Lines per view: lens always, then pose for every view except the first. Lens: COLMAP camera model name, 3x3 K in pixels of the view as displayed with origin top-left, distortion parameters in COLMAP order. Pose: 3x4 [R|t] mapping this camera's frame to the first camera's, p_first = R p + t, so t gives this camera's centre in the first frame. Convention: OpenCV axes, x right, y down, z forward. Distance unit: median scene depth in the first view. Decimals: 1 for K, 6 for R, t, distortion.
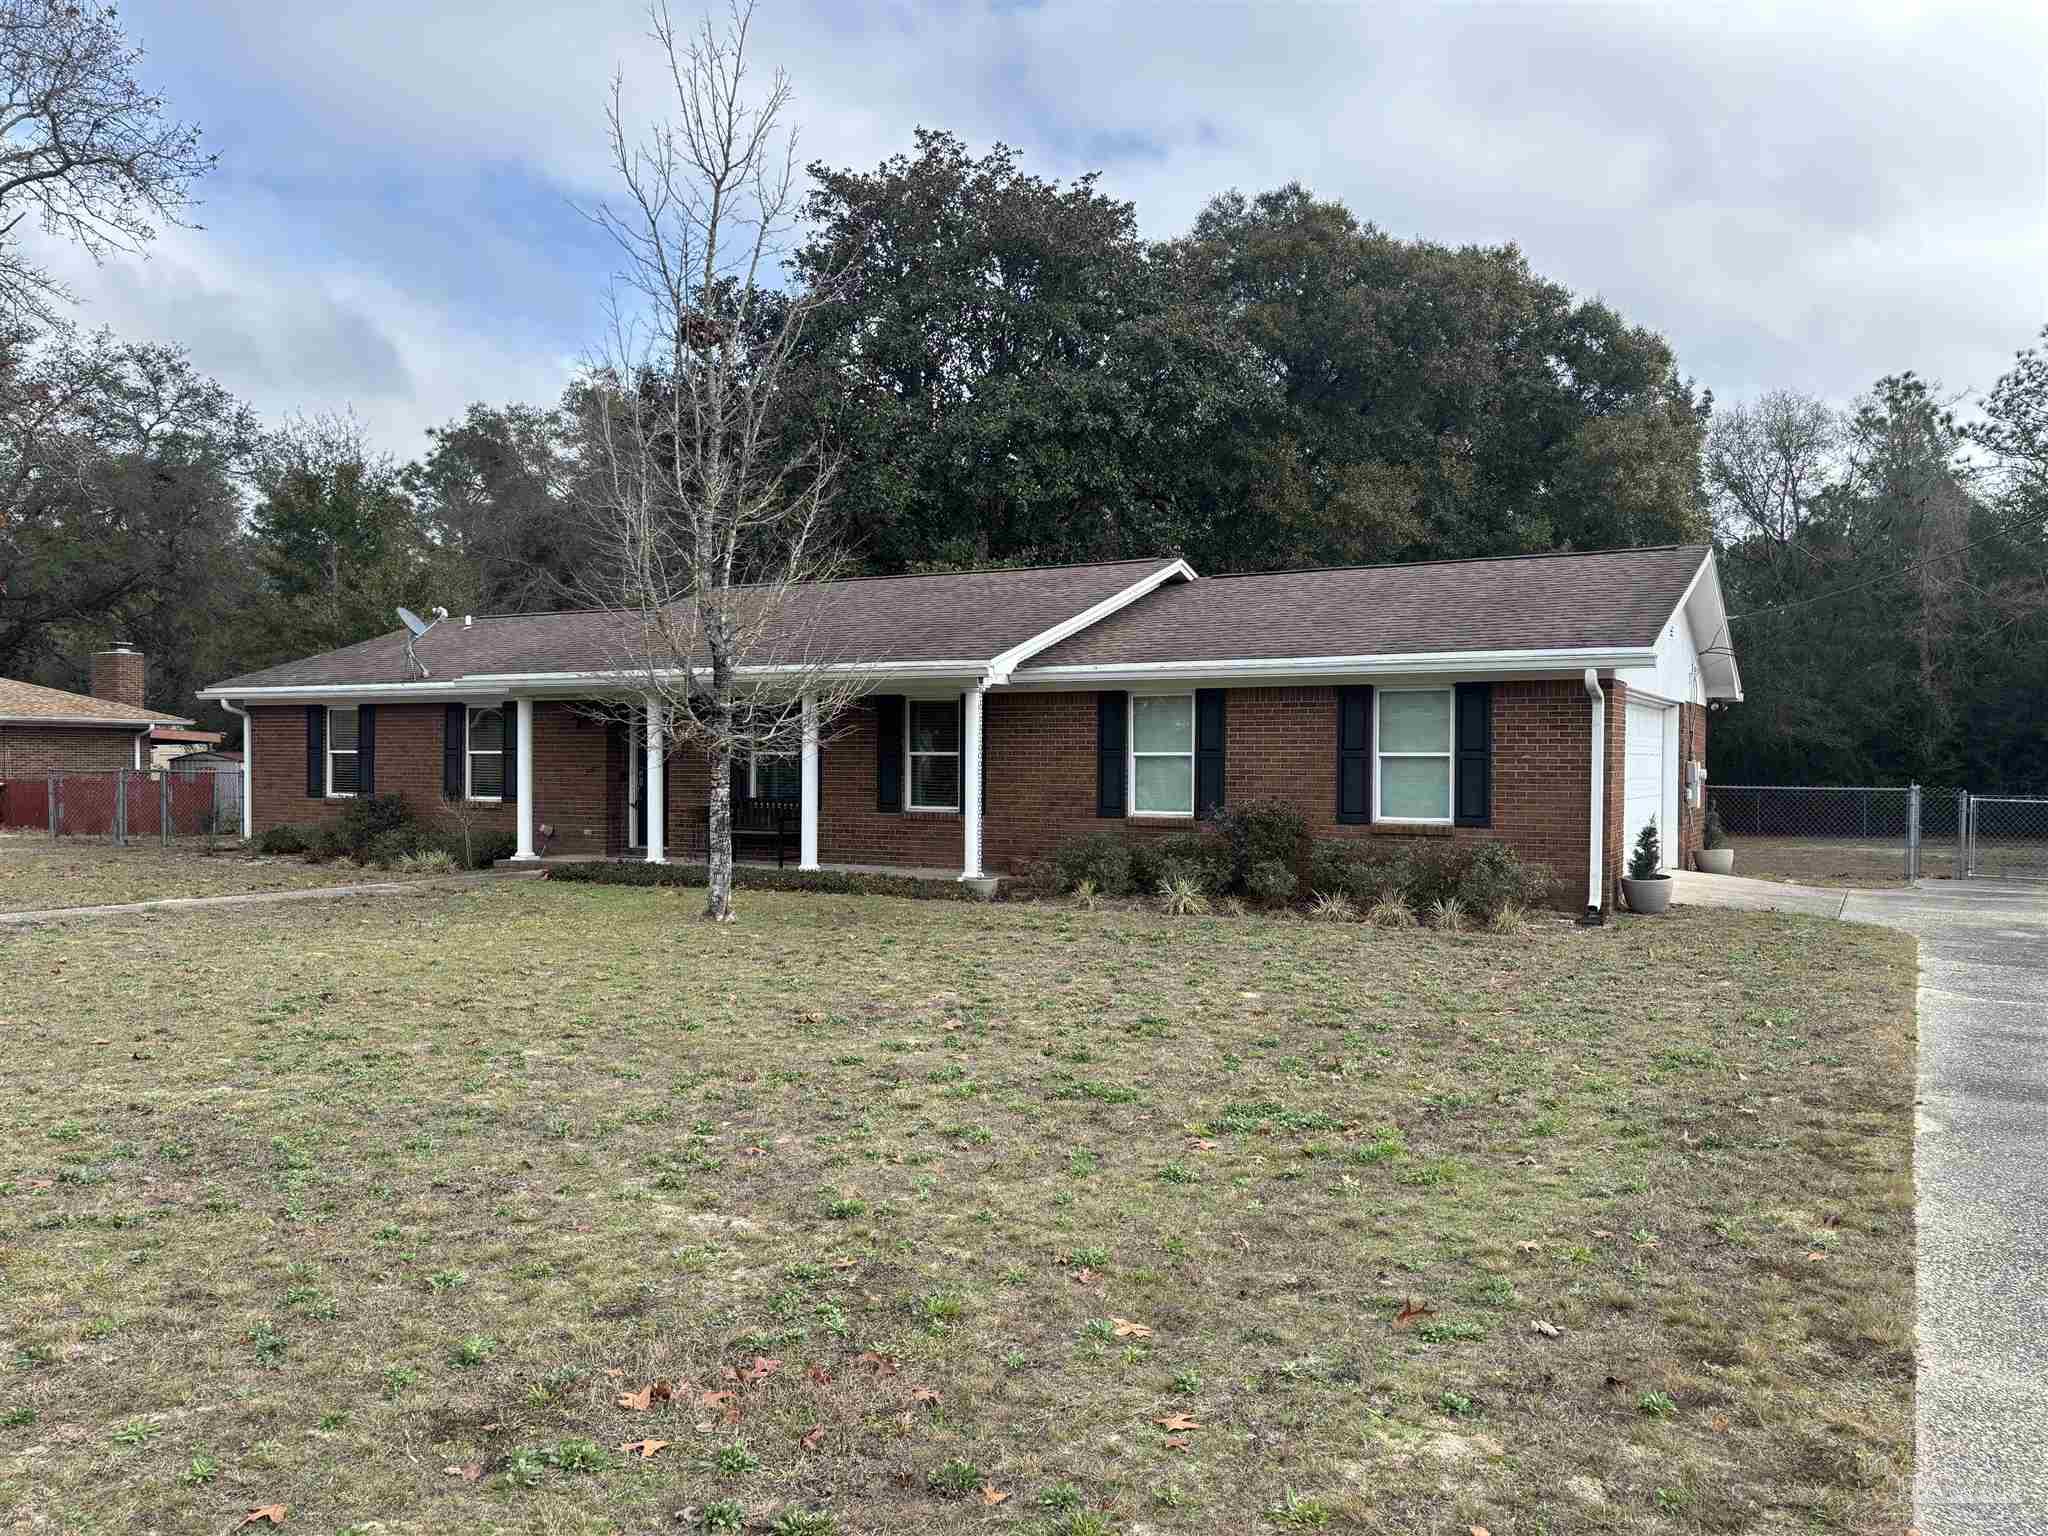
lens RADIAL K [[1522.9, 0, 1036.6], [0, 1522.9, 782.4], [0, 0, 1]] dist [0.071751, -0.059683]
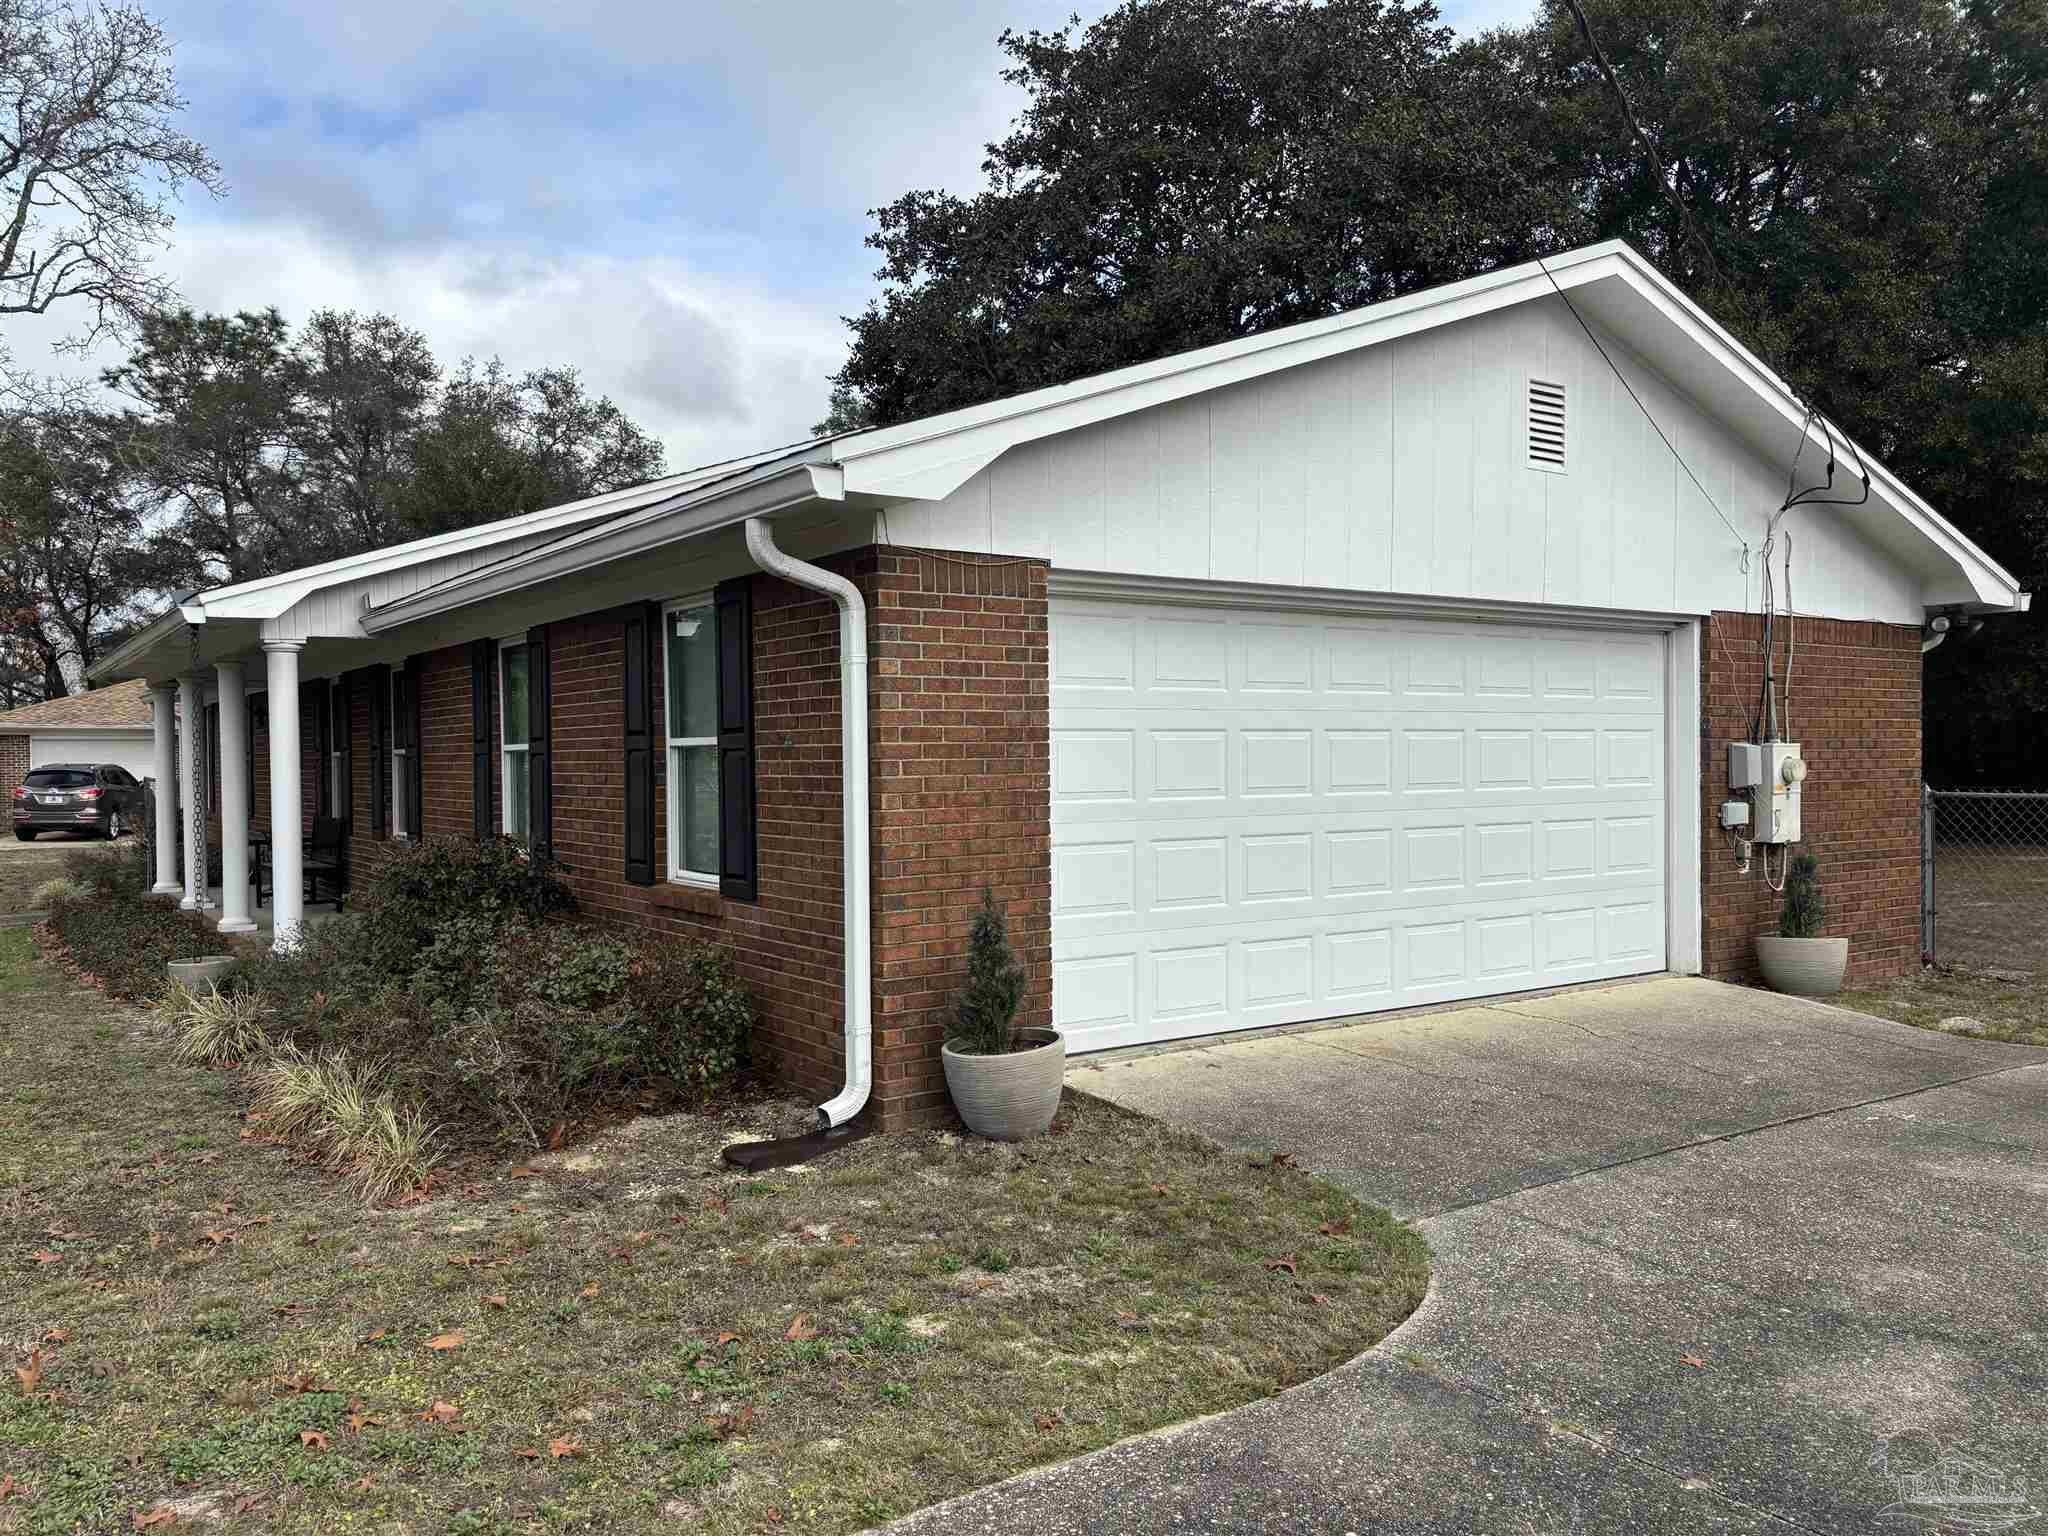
lens RADIAL K [[1536.6, 0, 1021.9], [0, 1536.6, 778.2], [0, 0, 1]] dist [0.128631, -0.145595]
pose [[0.900759, -0.008940, -0.434228, 0.188950], [0.008345, 0.999960, -0.003277, -0.001572], [0.434240, -0.000672, 0.900797, 0.210033]]
